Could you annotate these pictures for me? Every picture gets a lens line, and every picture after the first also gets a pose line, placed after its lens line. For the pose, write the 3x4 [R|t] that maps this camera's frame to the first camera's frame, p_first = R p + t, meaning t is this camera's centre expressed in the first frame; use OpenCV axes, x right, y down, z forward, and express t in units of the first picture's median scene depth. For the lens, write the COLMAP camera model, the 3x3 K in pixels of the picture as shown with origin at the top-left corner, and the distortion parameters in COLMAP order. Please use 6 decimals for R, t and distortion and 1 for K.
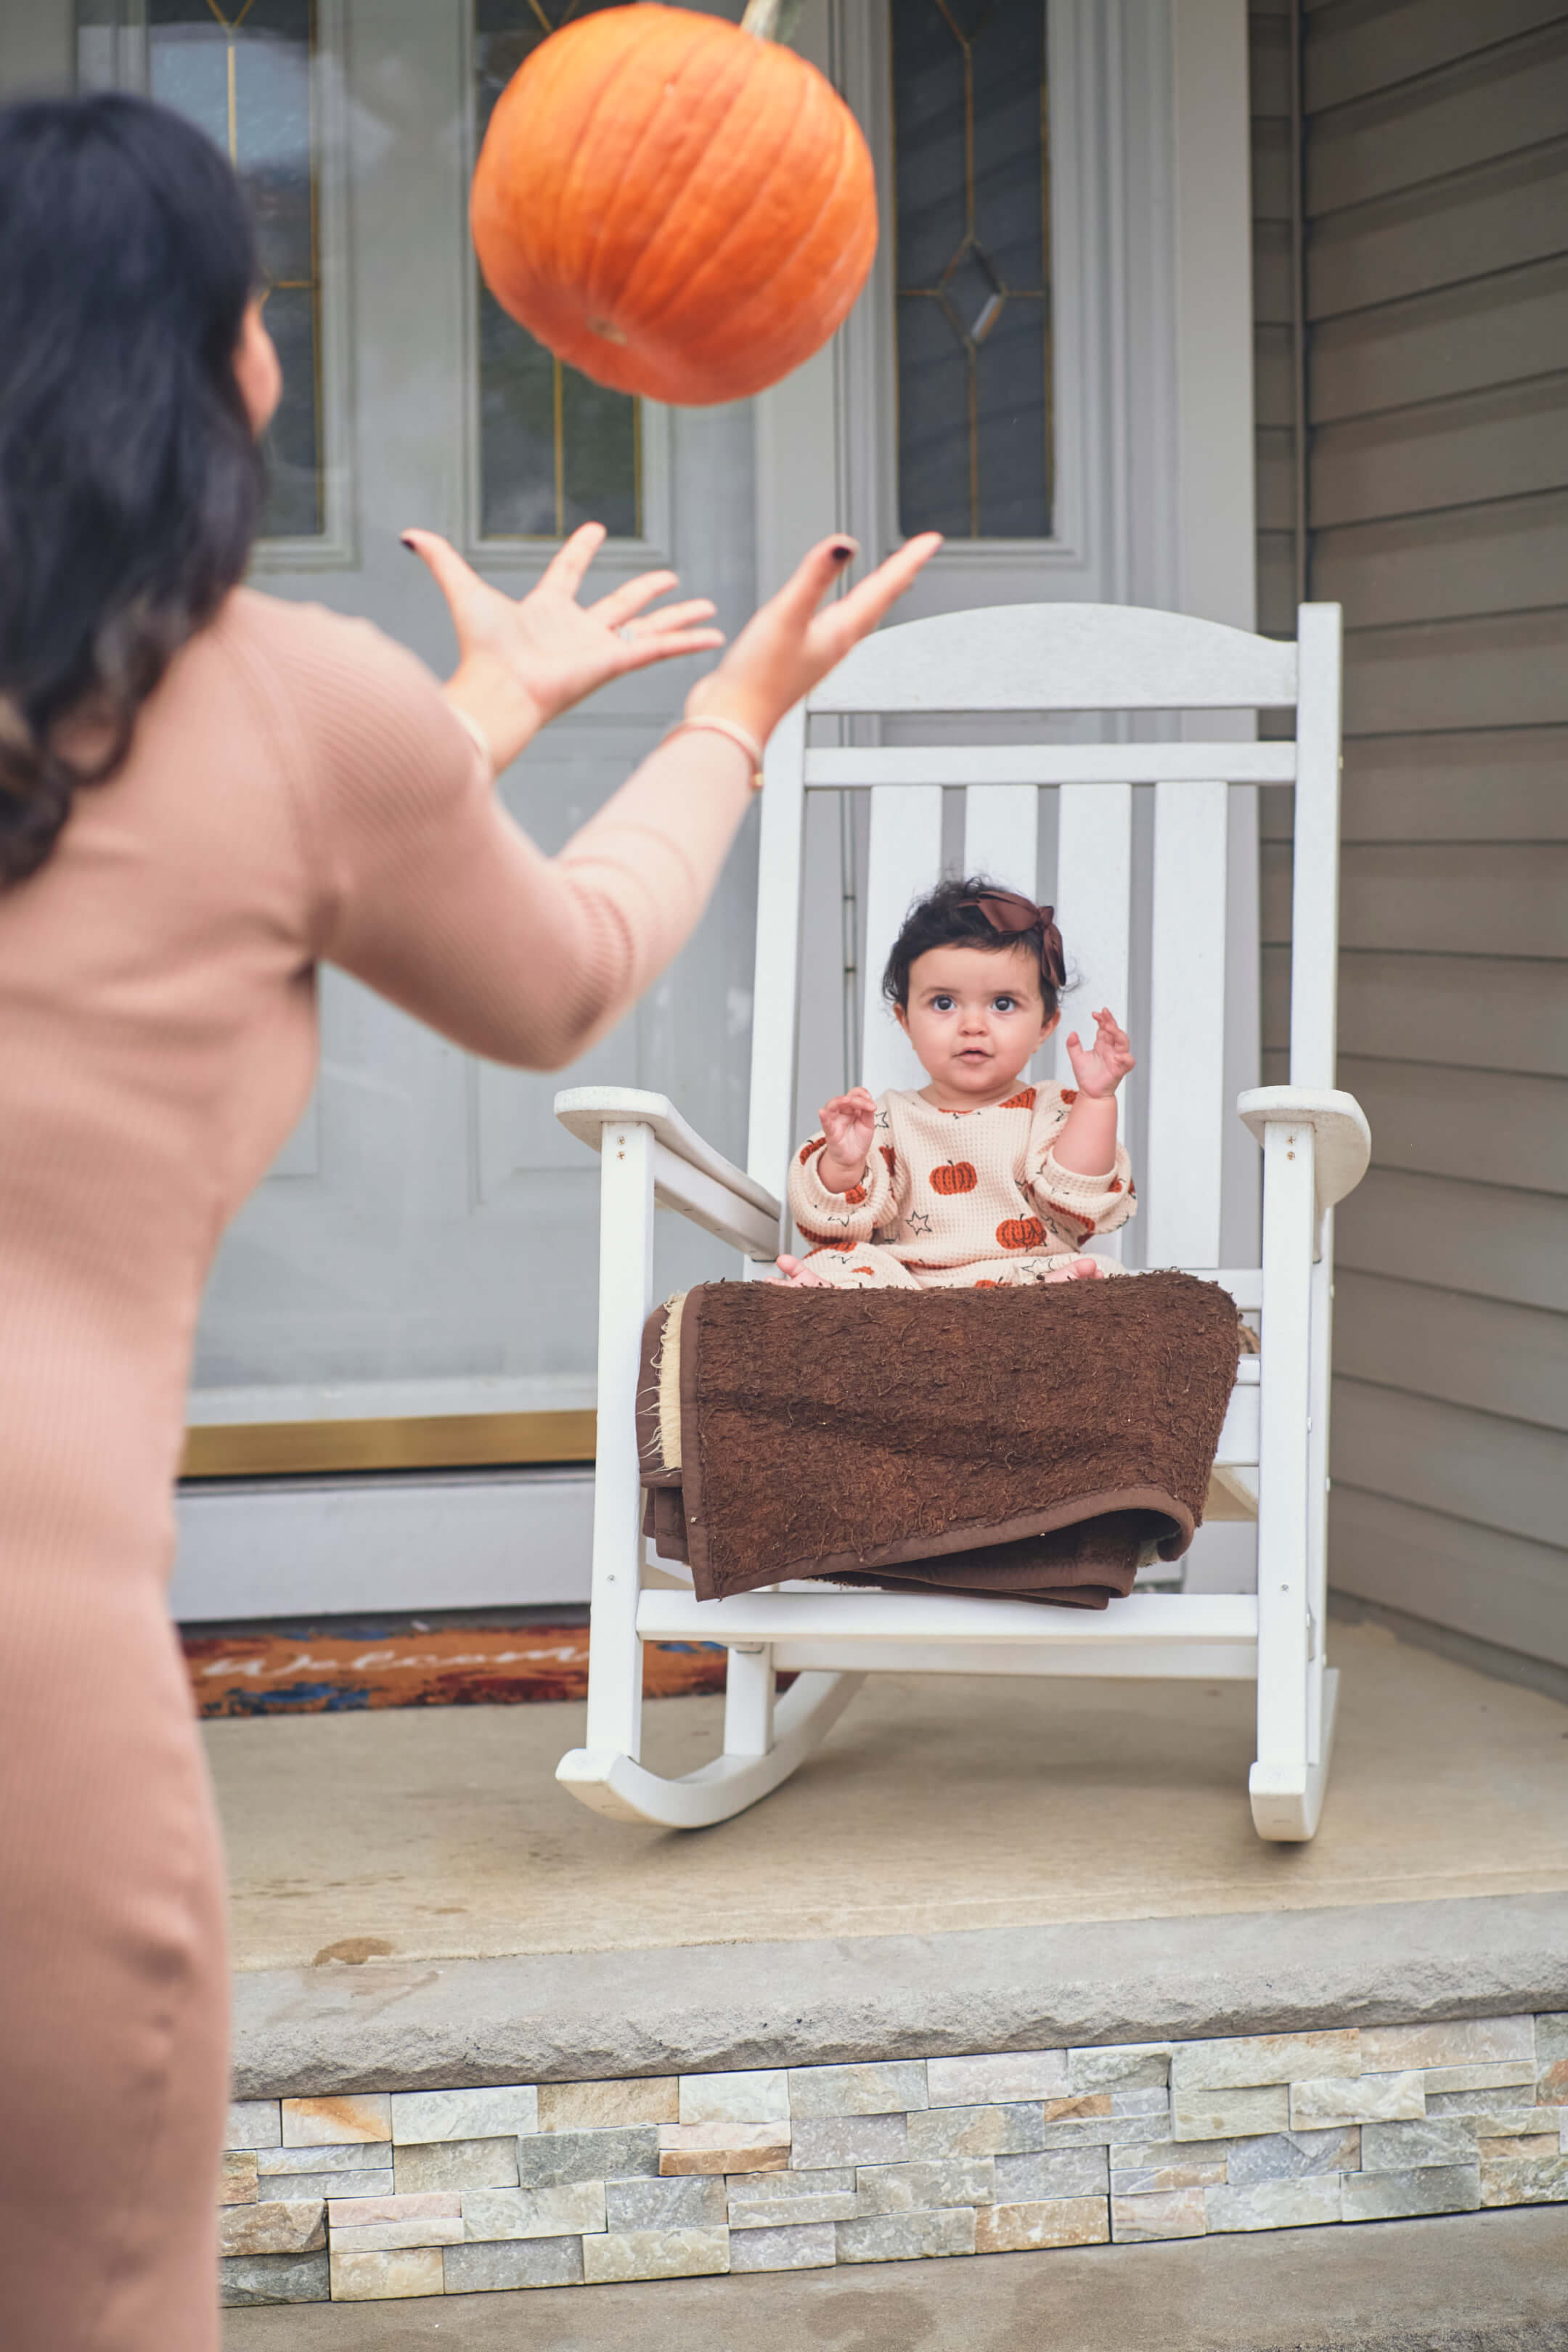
lens RADIAL K [[4513.0, 0, 784.0], [0, 4513.0, 1176.0], [0, 0, 1]] dist [-0.005176, -2.009156]
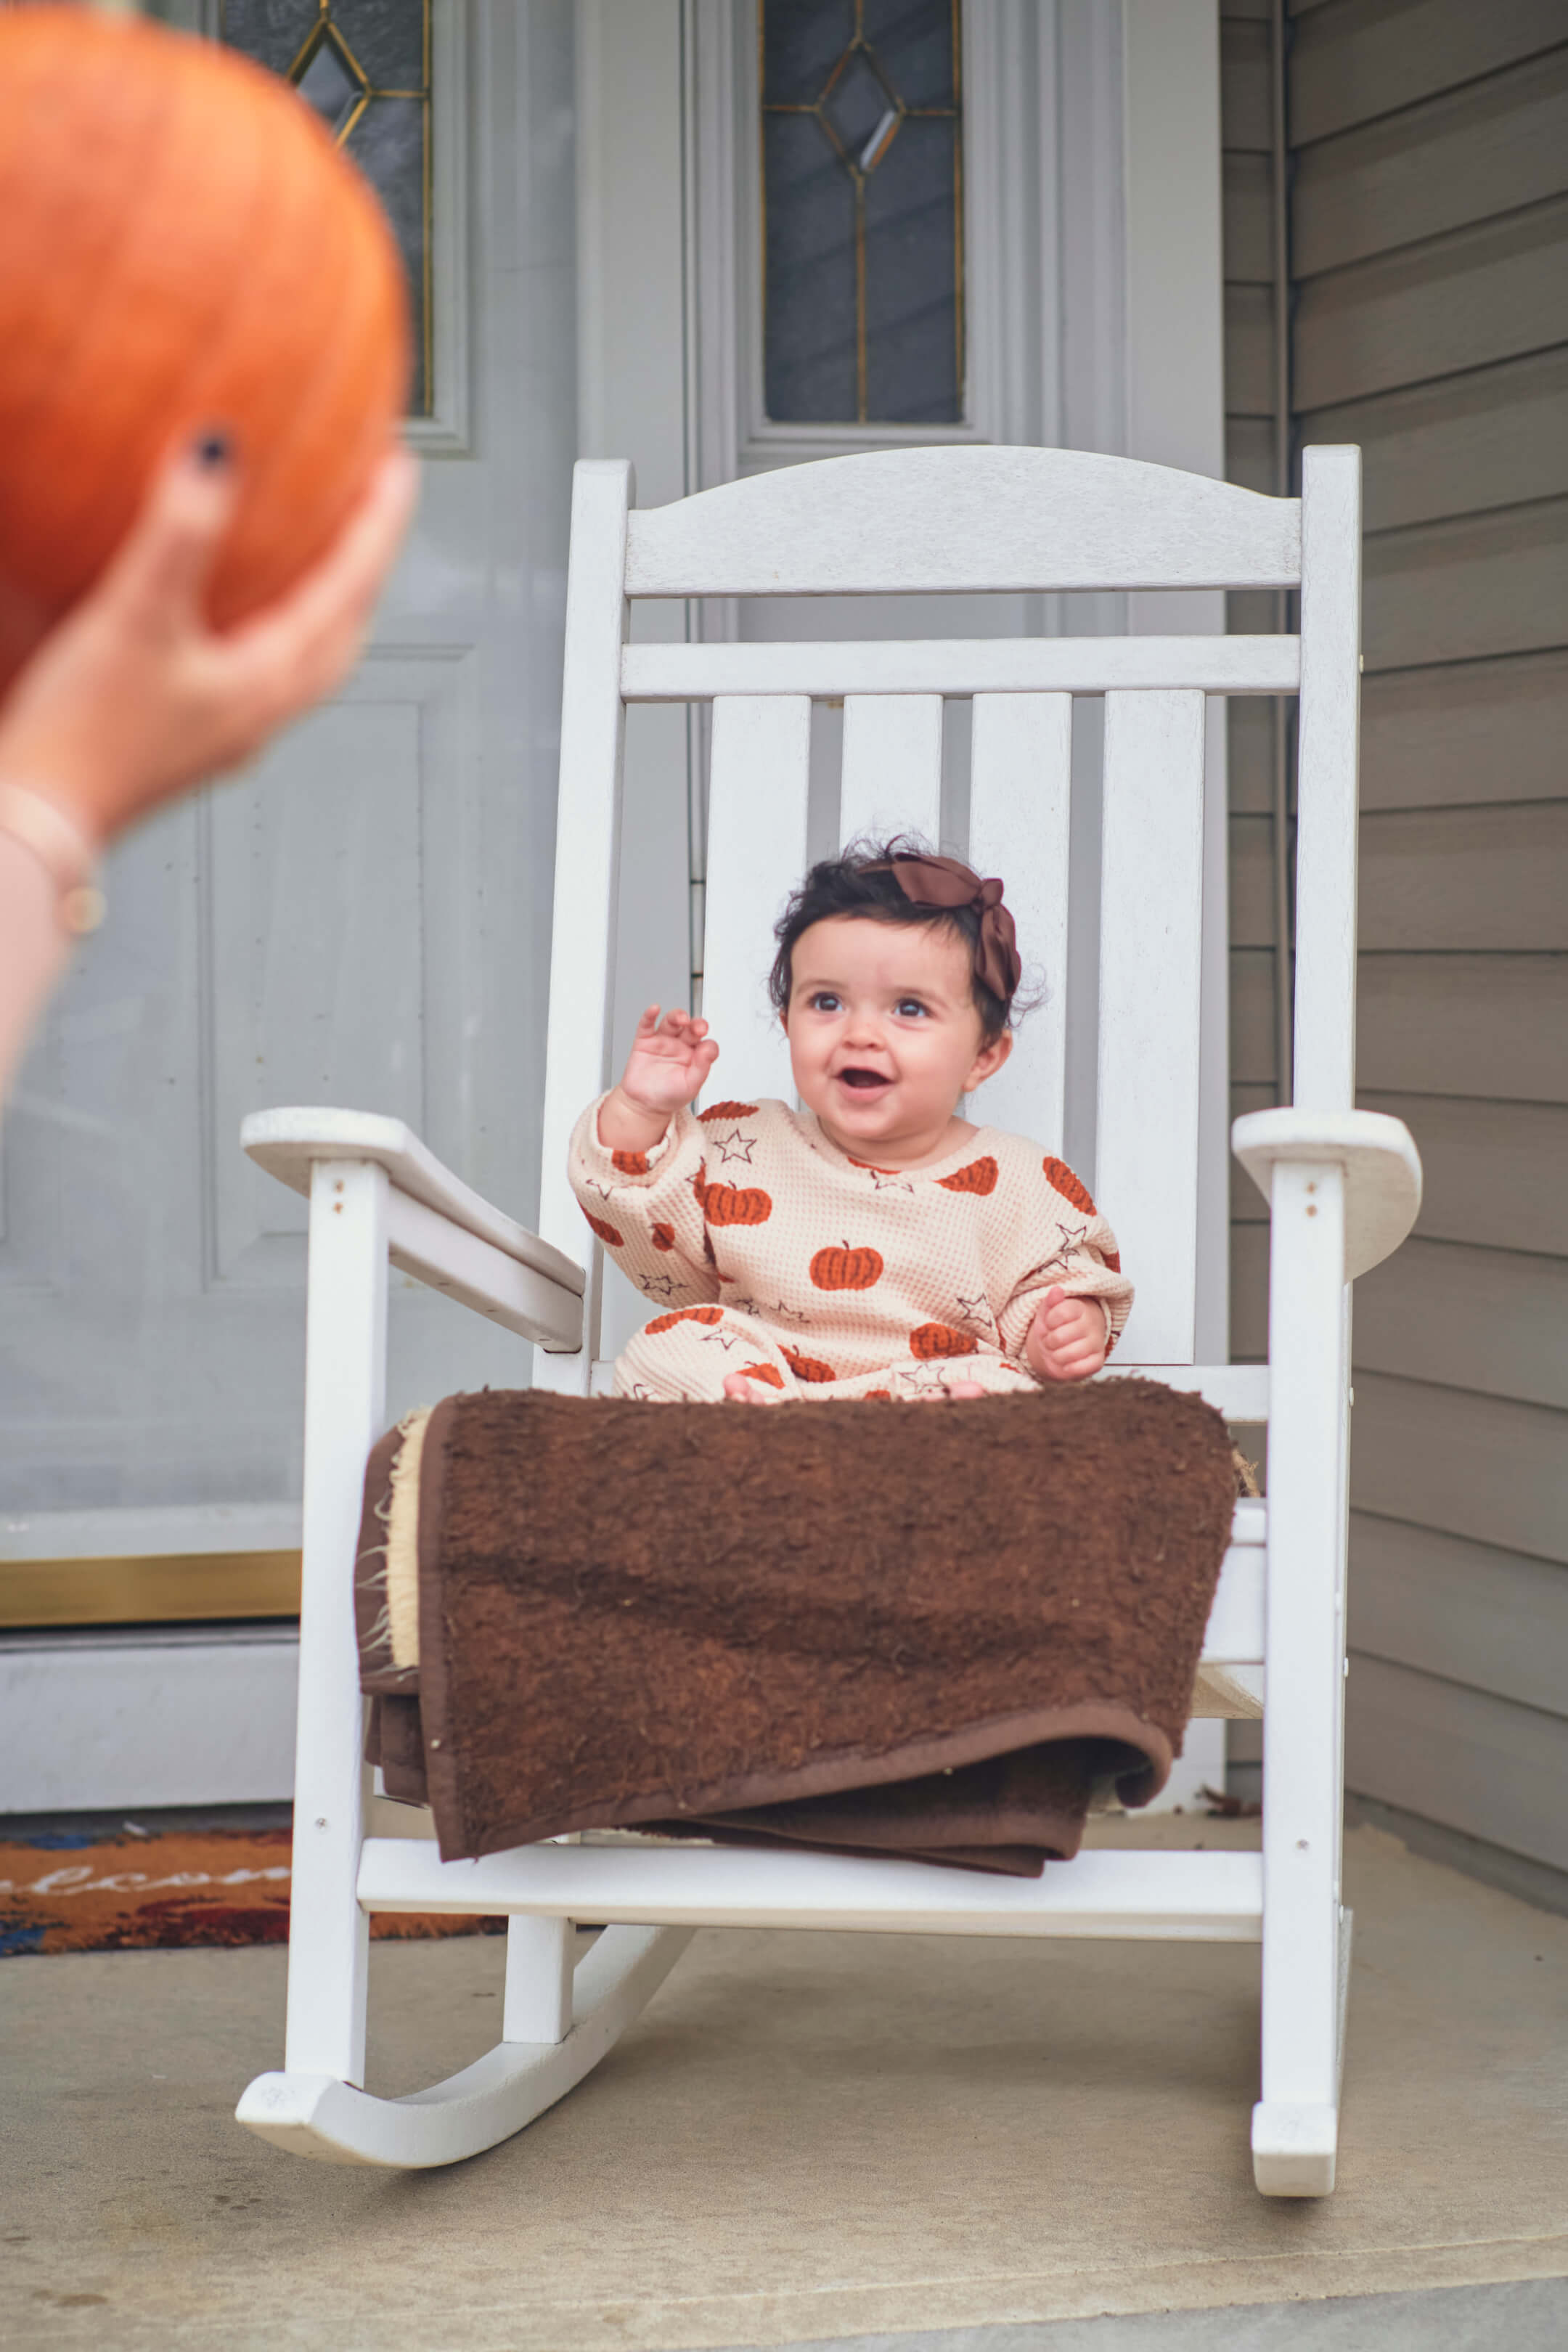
lens RADIAL K [[4513.0, 0, 784.0], [0, 4513.0, 1176.0], [0, 0, 1]] dist [-0.005176, -2.009156]
pose [[0.999779, 0.002799, 0.020839, 0.018061], [-0.002493, 0.999889, -0.014664, 0.000391], [-0.020878, 0.014609, 0.999675, 0.316859]]
